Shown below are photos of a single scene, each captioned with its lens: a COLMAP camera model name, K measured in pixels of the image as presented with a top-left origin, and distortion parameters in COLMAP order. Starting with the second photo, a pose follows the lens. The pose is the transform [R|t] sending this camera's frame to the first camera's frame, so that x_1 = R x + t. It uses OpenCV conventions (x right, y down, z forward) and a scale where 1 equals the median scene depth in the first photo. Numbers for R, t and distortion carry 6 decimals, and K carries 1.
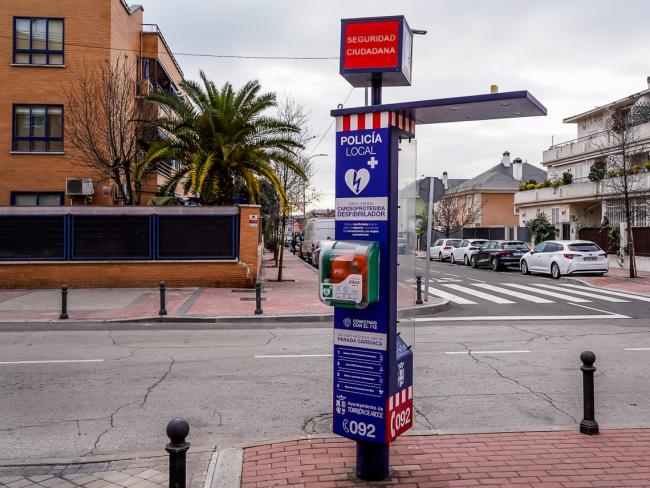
lens RADIAL K [[624.4, 0, 268.1], [0, 624.4, 215.3], [0, 0, 1]] dist [0.000164, -0.001758]
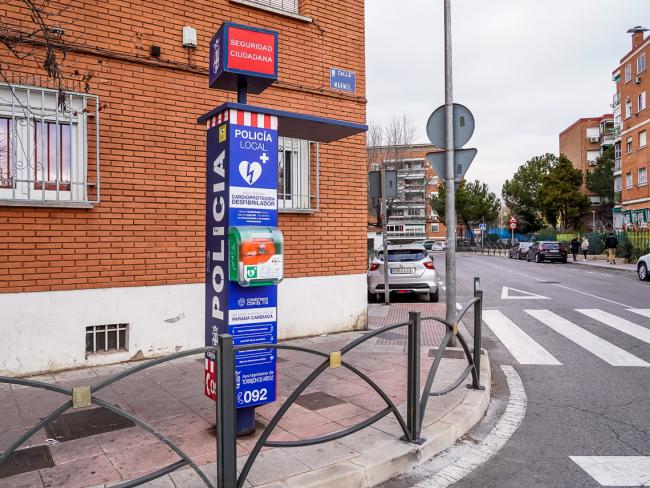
lens RADIAL K [[559.1, 0, 261.2], [0, 559.1, 242.5], [0, 0, 1]] dist [0.018945, 0.005177]
pose [[0.429486, 0.005783, 0.903055, -0.743951], [-0.015154, 0.999885, 0.000804, 0.067676], [-0.902946, -0.014030, 0.429524, 0.561695]]
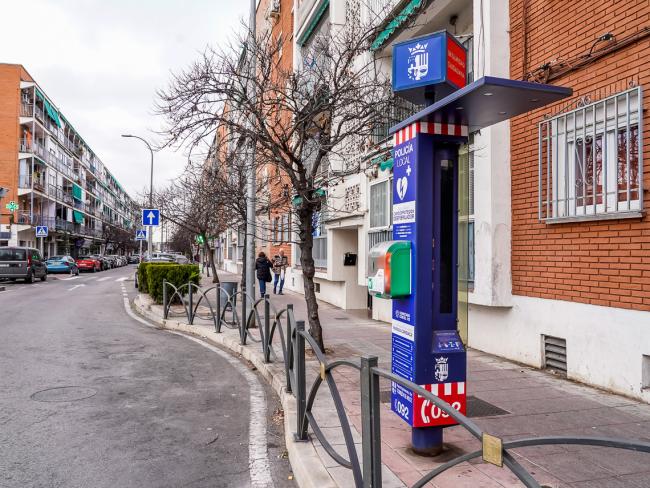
lens RADIAL K [[495.3, 0, 259.2], [0, 495.3, 245.1], [0, 0, 1]] dist [-0.004406, 0.001400]
pose [[0.697098, -0.008609, -0.716924, 0.605534], [0.005625, 0.999963, -0.006538, 0.051724], [0.716954, 0.000525, 0.697121, 0.196476]]
